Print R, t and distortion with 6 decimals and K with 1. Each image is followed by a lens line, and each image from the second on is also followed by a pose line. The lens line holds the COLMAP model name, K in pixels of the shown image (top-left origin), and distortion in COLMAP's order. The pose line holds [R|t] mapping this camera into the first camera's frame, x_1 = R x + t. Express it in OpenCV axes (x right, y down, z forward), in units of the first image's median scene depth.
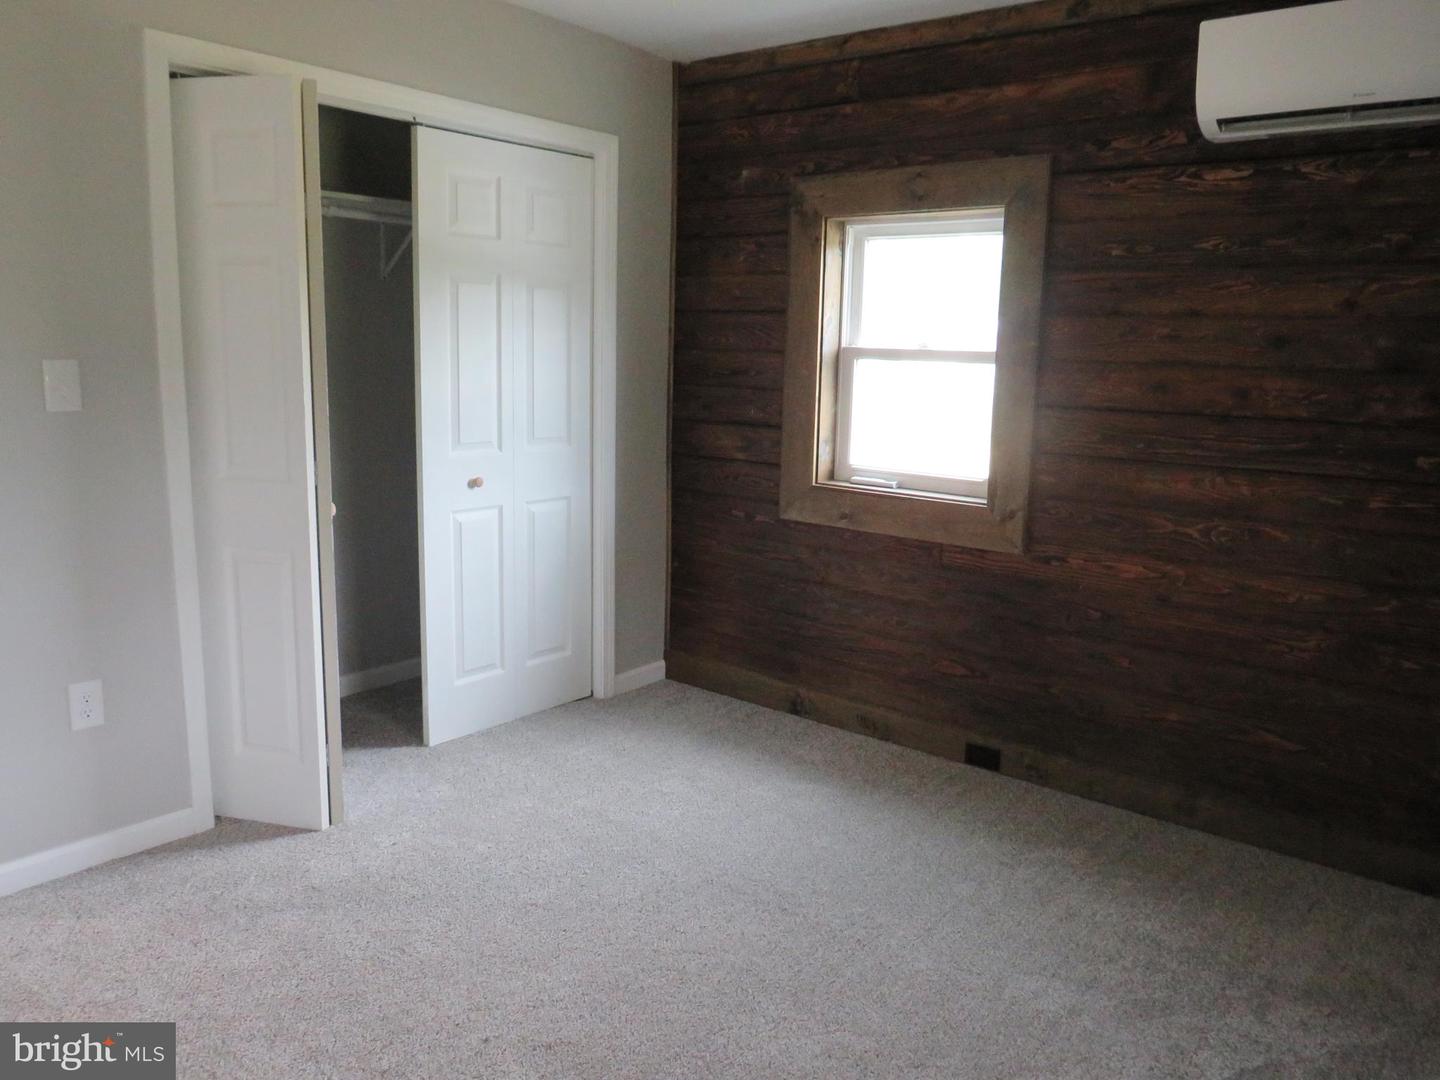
lens RADIAL K [[1099.3, 0, 720.0], [0, 1099.3, 540.0], [0, 0, 1]] dist [-0.023819, 0.014687]
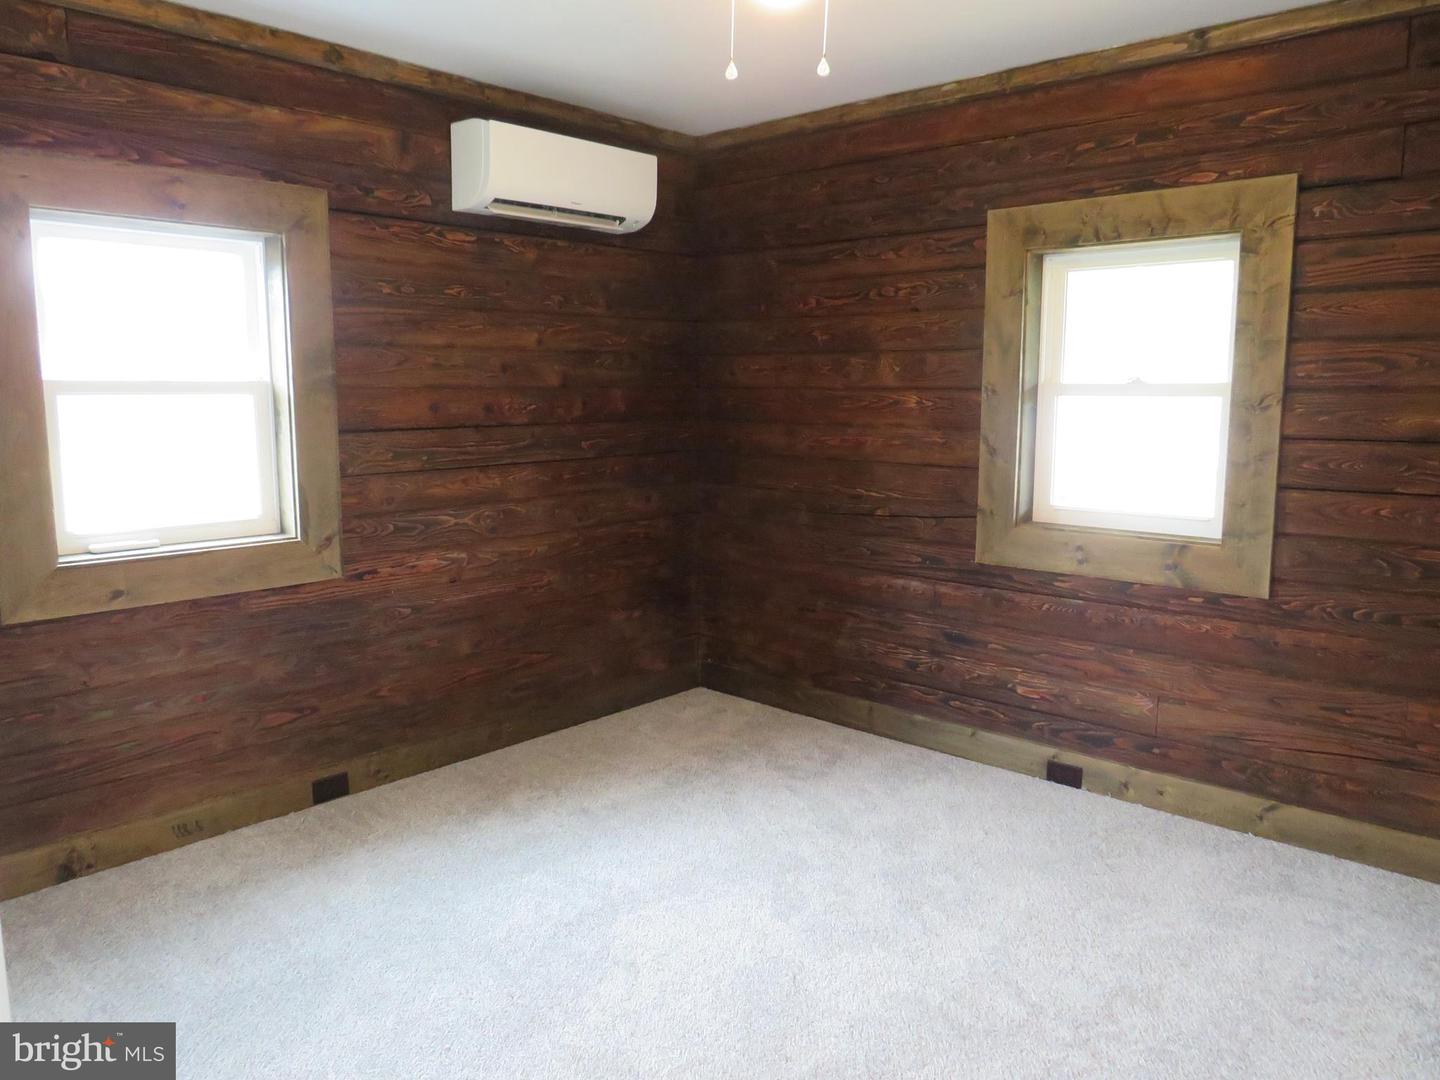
lens RADIAL K [[1045.0, 0, 717.2], [0, 1045.0, 539.4], [0, 0, 1]] dist [-0.013474, 0.003376]
pose [[0.050677, -0.172557, 0.983695, -0.716174], [0.176193, 0.971056, 0.161263, -0.126541], [-0.983050, 0.165147, 0.079614, 0.620511]]
